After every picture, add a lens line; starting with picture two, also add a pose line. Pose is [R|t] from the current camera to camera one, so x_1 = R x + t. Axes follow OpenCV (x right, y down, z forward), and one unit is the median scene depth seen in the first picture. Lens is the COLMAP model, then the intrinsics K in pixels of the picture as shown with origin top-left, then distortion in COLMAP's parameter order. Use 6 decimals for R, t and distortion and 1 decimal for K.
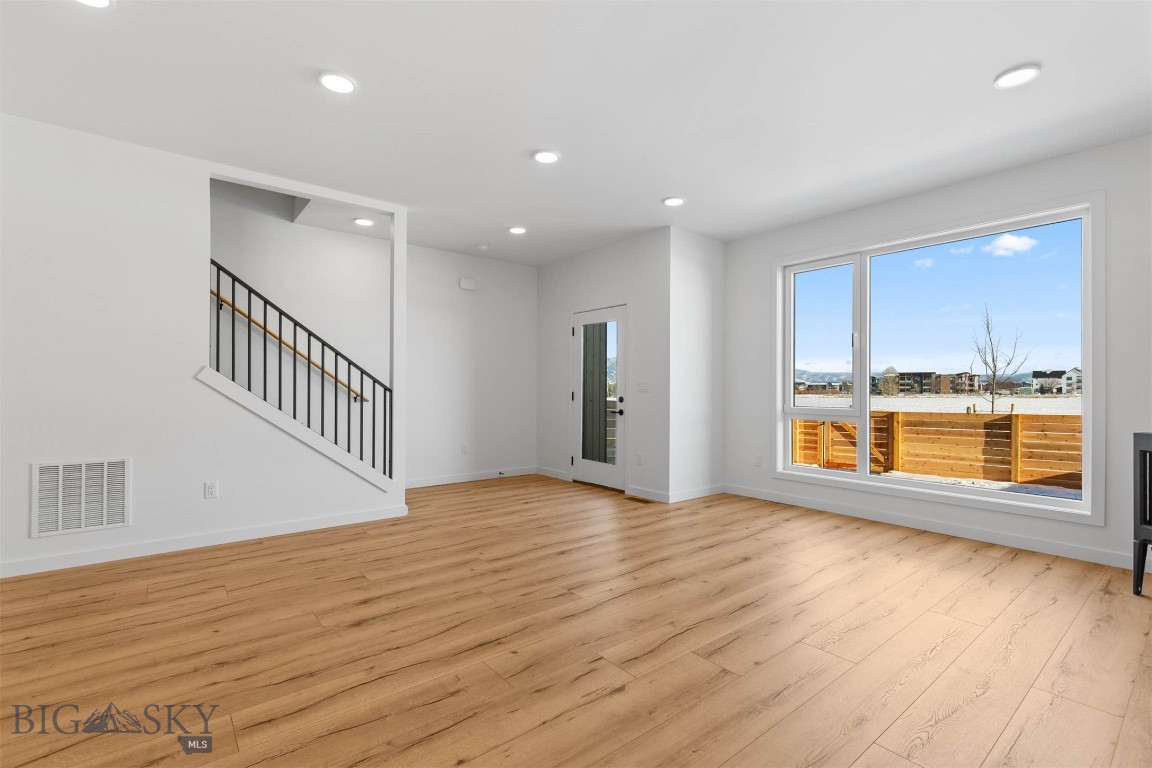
lens RADIAL K [[518.6, 0, 576.9], [0, 518.6, 387.0], [0, 0, 1]] dist [0.010500, -0.001750]
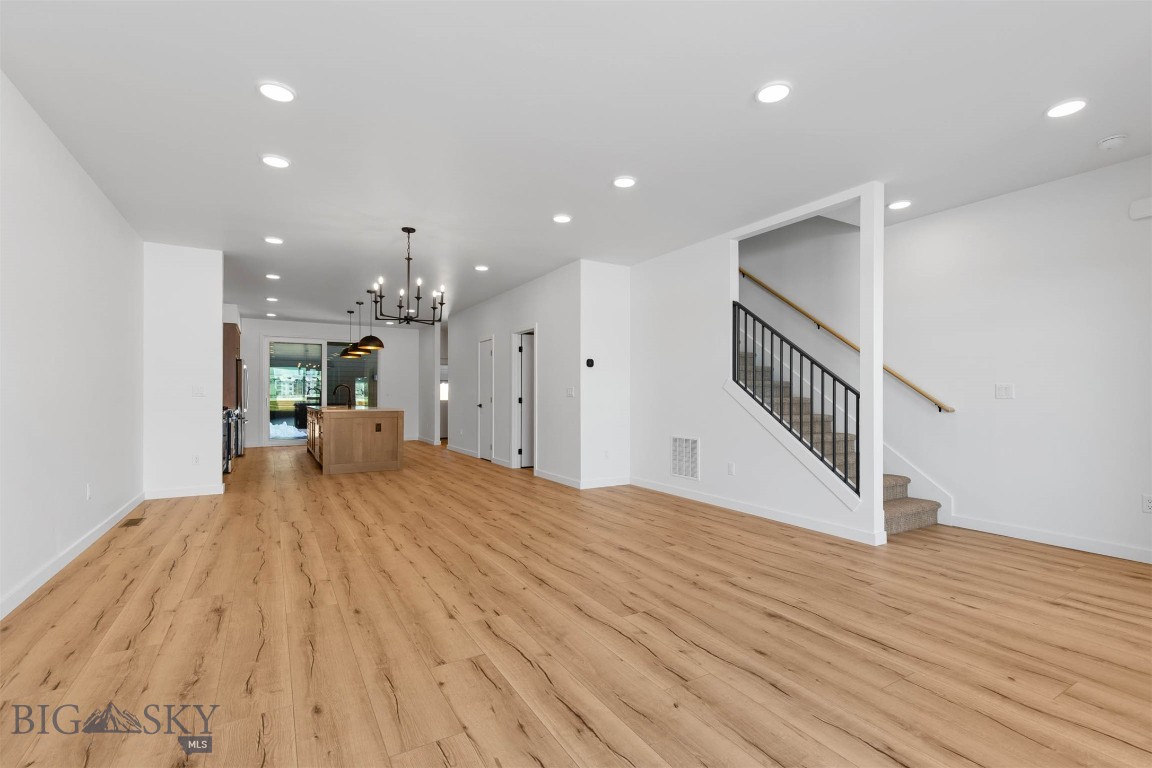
lens RADIAL K [[518.6, 0, 578.2], [0, 518.6, 394.2], [0, 0, 1]] dist [0.010500, -0.001750]
pose [[-0.141195, -0.004467, -0.989972, 0.587272], [0.000131, 0.999990, -0.004531, 0.004705], [0.989982, -0.000769, -0.141192, 0.649321]]
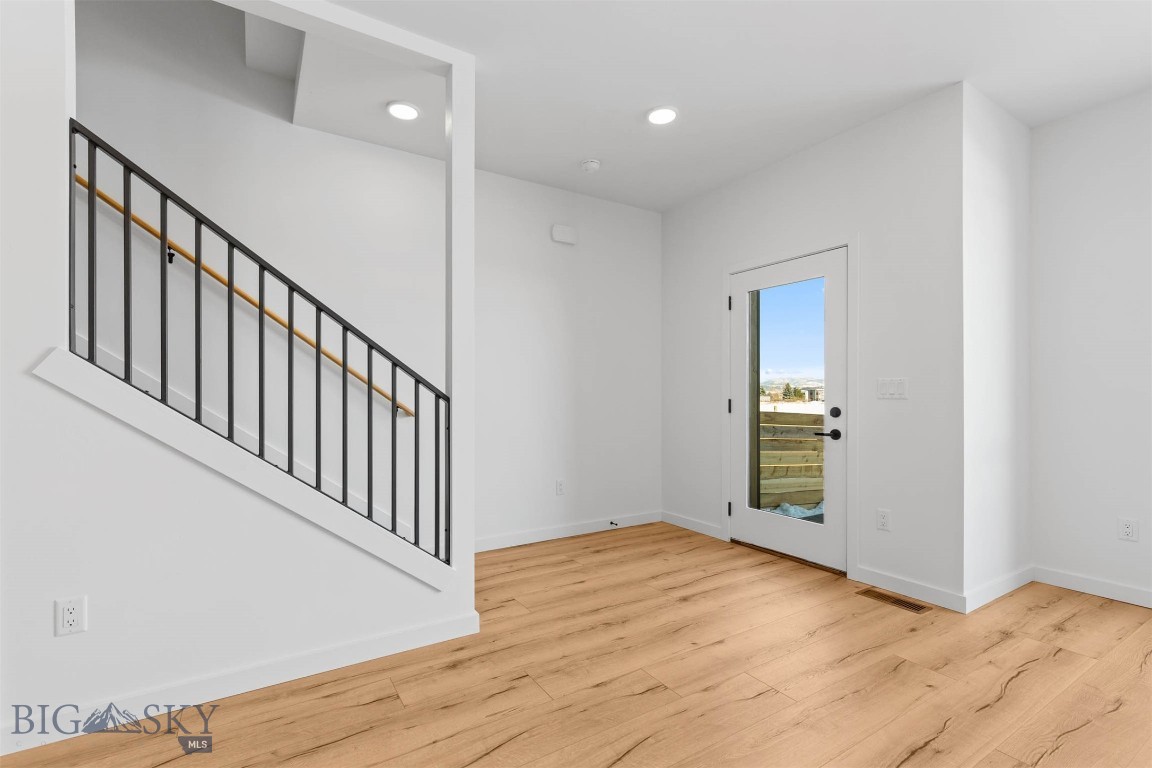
lens RADIAL K [[518.6, 0, 574.7], [0, 518.6, 393.2], [0, 0, 1]] dist [0.010500, -0.001750]
pose [[0.992672, -0.005851, -0.120701, -0.163693], [0.005757, 0.999983, -0.001125, 0.002483], [0.120706, 0.000422, 0.992688, 0.485456]]
